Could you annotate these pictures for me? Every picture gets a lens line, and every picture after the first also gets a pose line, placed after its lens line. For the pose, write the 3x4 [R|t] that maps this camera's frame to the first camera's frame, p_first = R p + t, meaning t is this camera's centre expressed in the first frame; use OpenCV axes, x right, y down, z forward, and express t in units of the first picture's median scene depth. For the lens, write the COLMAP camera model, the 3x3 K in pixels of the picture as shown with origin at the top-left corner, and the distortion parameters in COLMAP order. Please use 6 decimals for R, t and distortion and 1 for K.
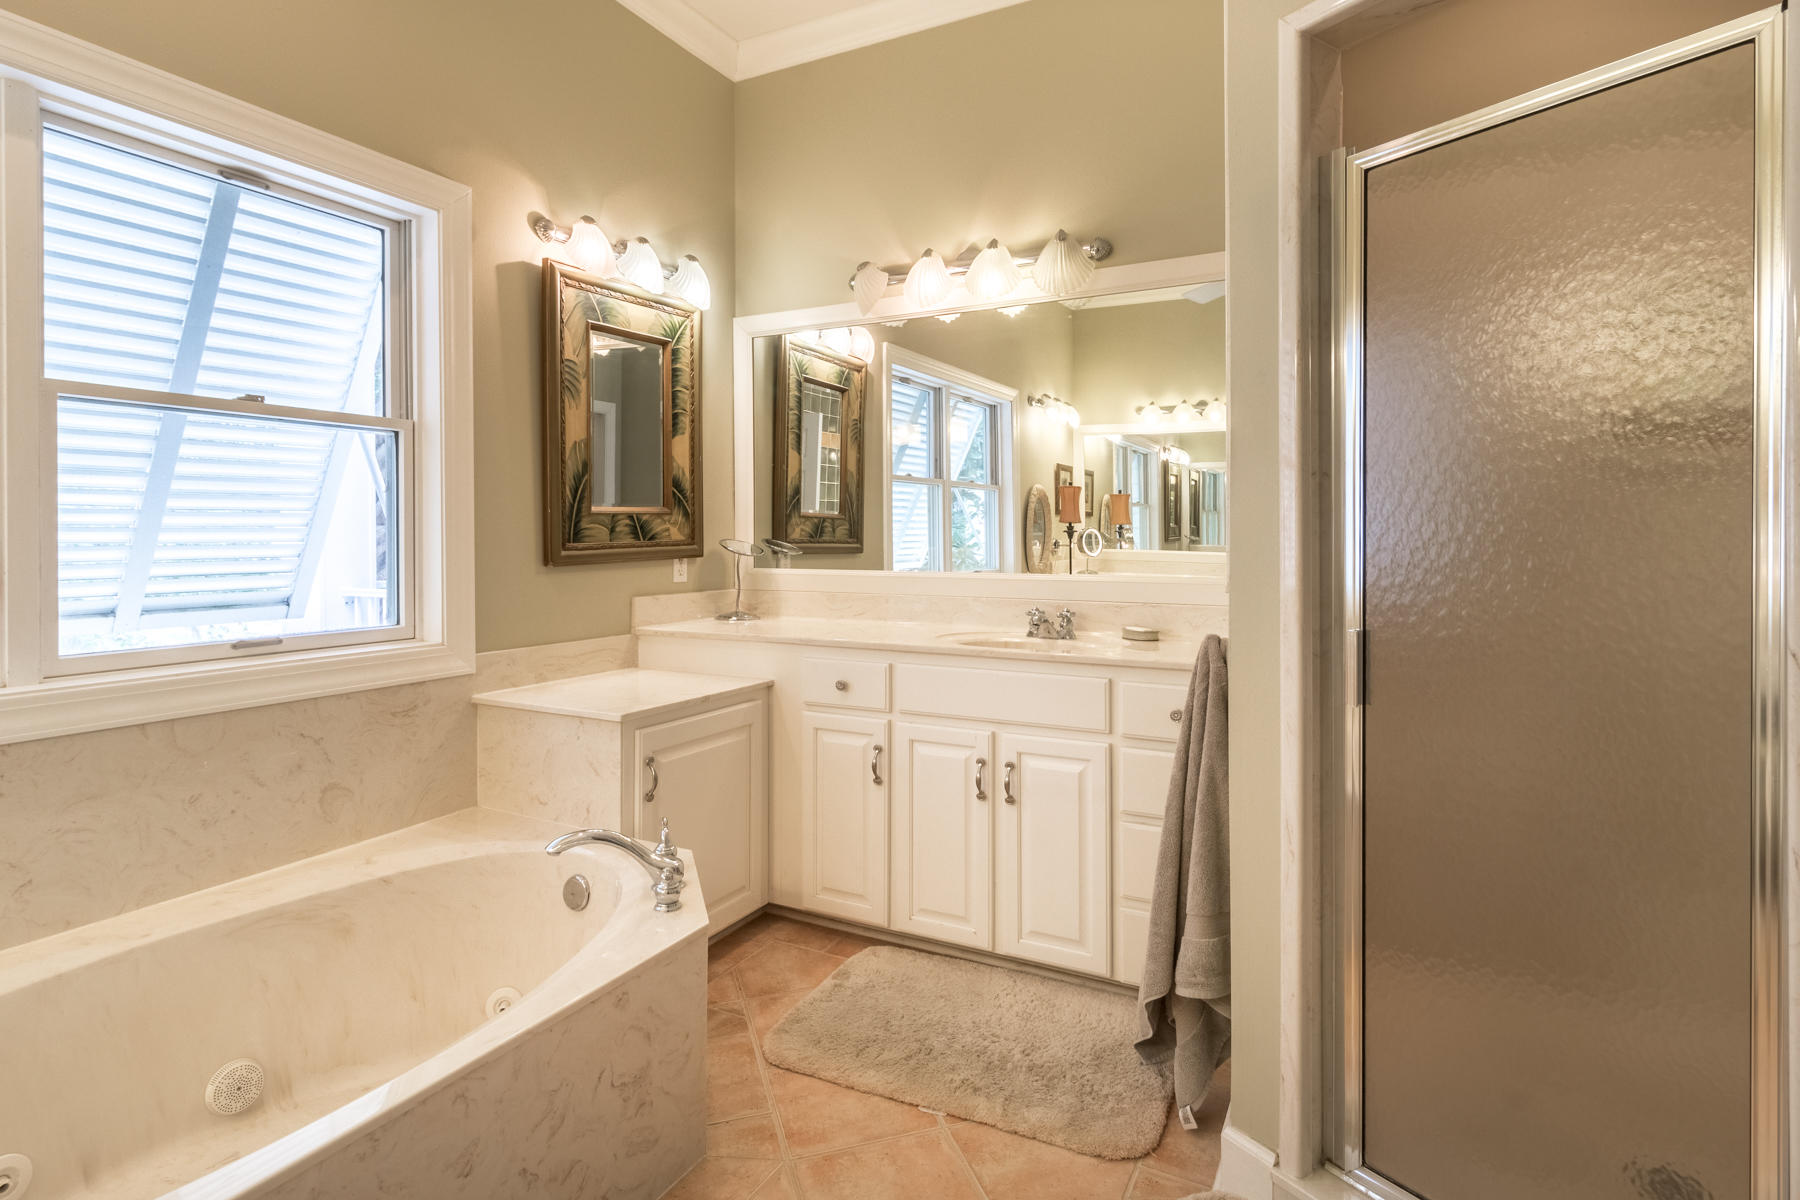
lens RADIAL K [[913.9, 0, 903.0], [0, 913.9, 544.7], [0, 0, 1]] dist [-0.002005, 0.000346]
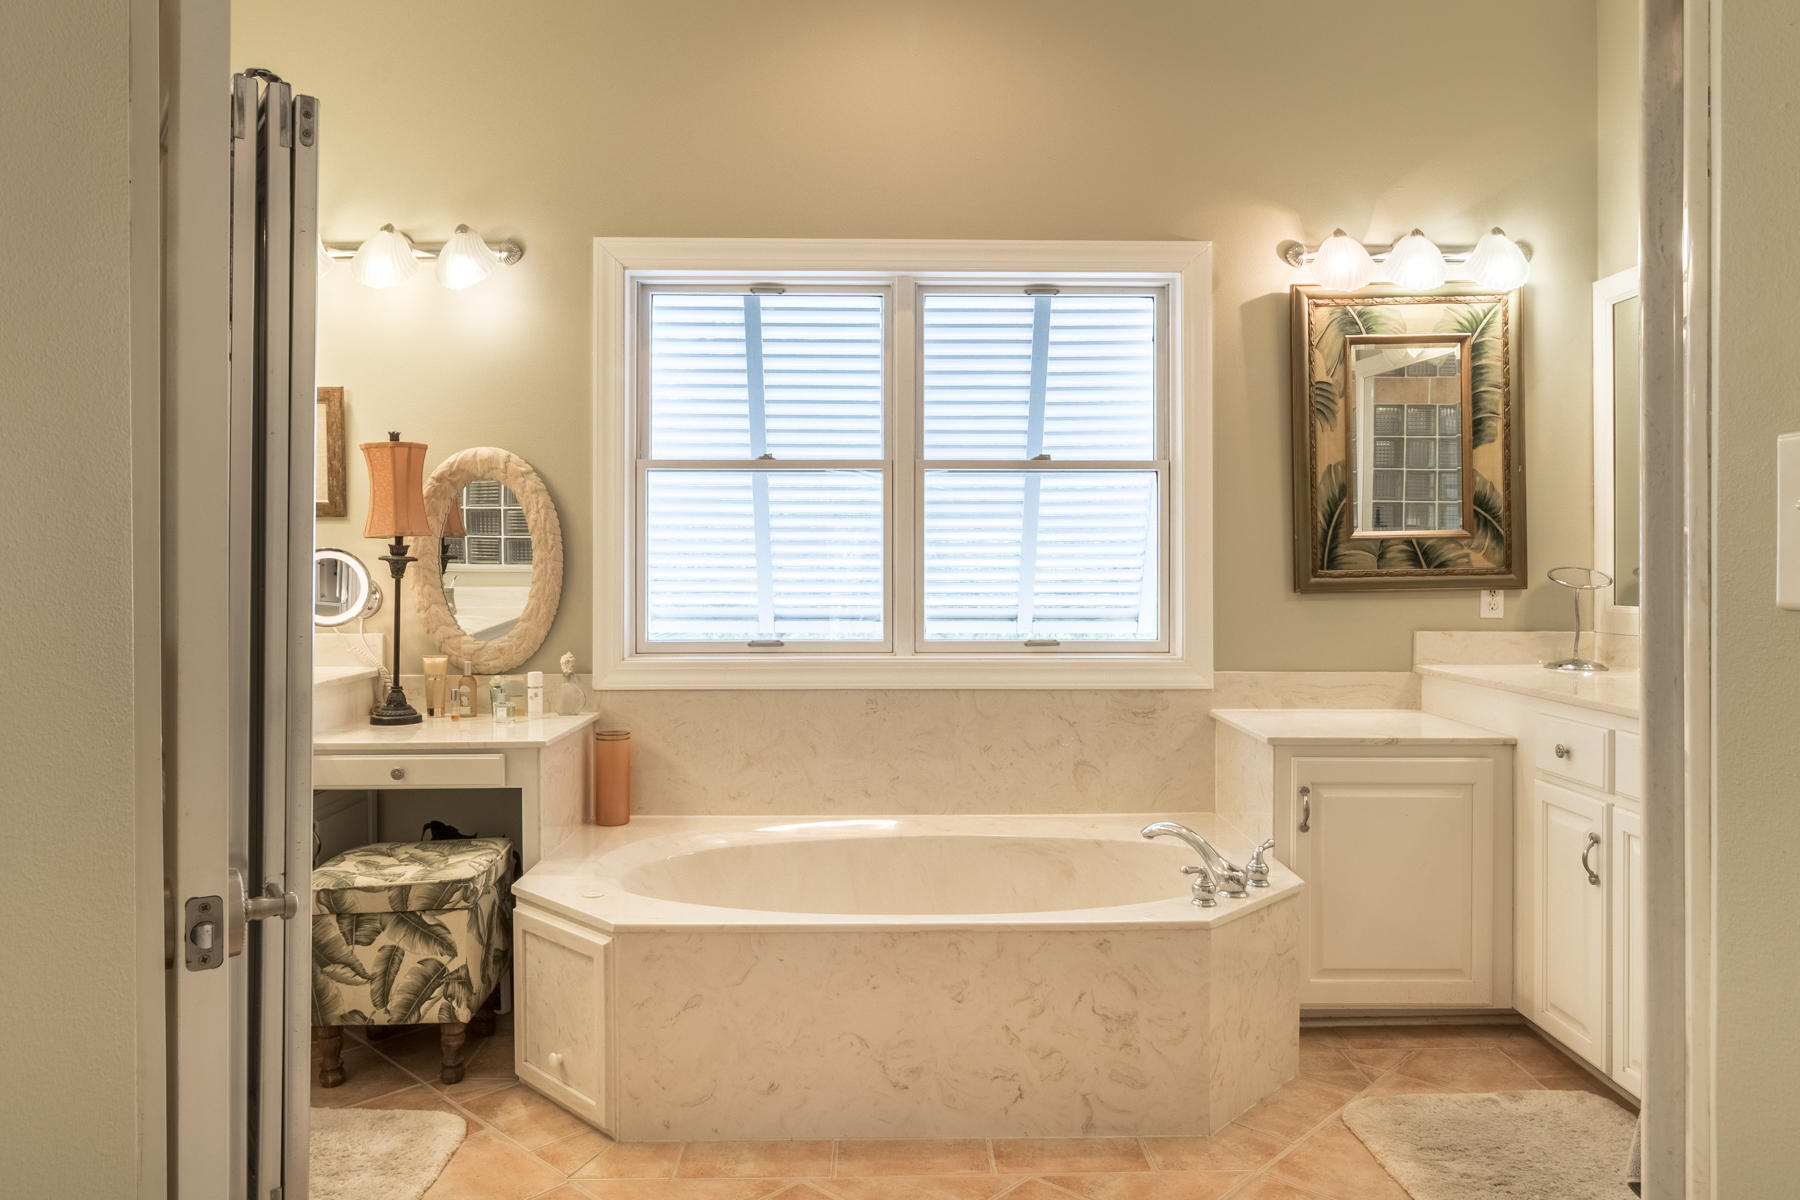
lens RADIAL K [[1130.1, 0, 896.7], [0, 1130.1, 585.8], [0, 0, 1]] dist [0.007145, 0.001931]
pose [[0.492575, 0.018277, -0.870078, 0.478944], [-0.011195, 0.999830, 0.014665, 0.002534], [0.870198, 0.002516, 0.492696, 0.013106]]
